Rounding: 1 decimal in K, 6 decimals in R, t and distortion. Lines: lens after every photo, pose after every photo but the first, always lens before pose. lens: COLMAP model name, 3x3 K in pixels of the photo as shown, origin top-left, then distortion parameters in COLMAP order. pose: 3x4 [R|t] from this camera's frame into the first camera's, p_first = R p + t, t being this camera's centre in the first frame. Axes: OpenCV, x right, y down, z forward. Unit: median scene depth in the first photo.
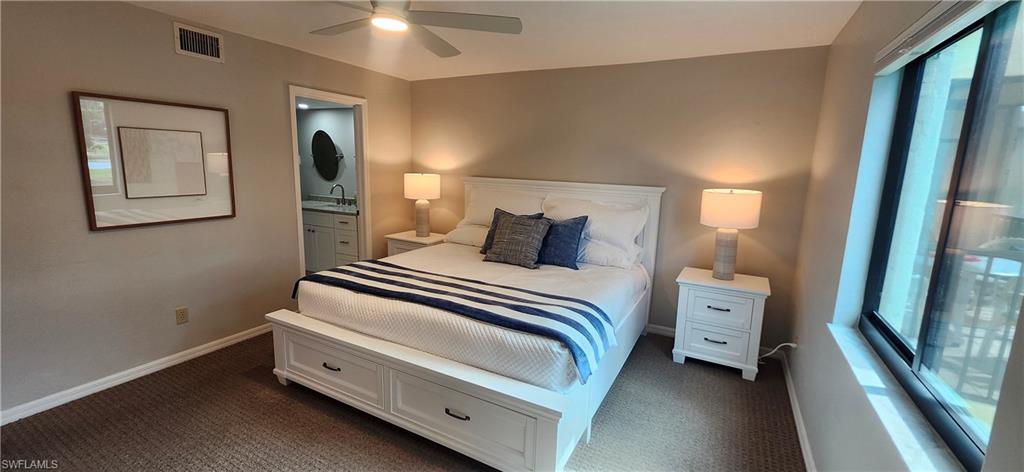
lens RADIAL K [[415.7, 0, 512.0], [0, 415.7, 236.0], [0, 0, 1]] dist [-0.015965, 0.000043]
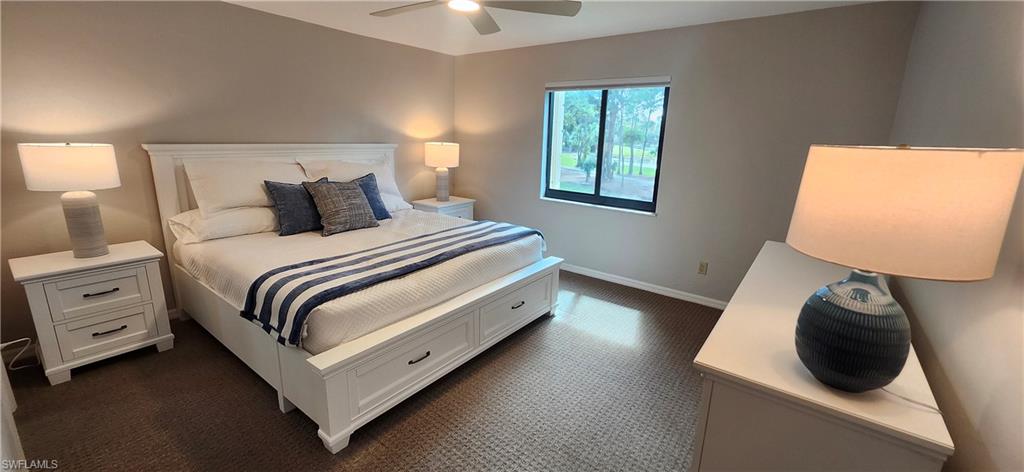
lens RADIAL K [[404.8, 0, 512.0], [0, 404.8, 236.0], [0, 0, 1]] dist [-0.001320, -0.000054]
pose [[0.143892, -0.272396, 0.951365, -0.960910], [0.145087, 0.956788, 0.252004, -0.118446], [-0.978900, 0.101769, 0.177195, 0.483276]]
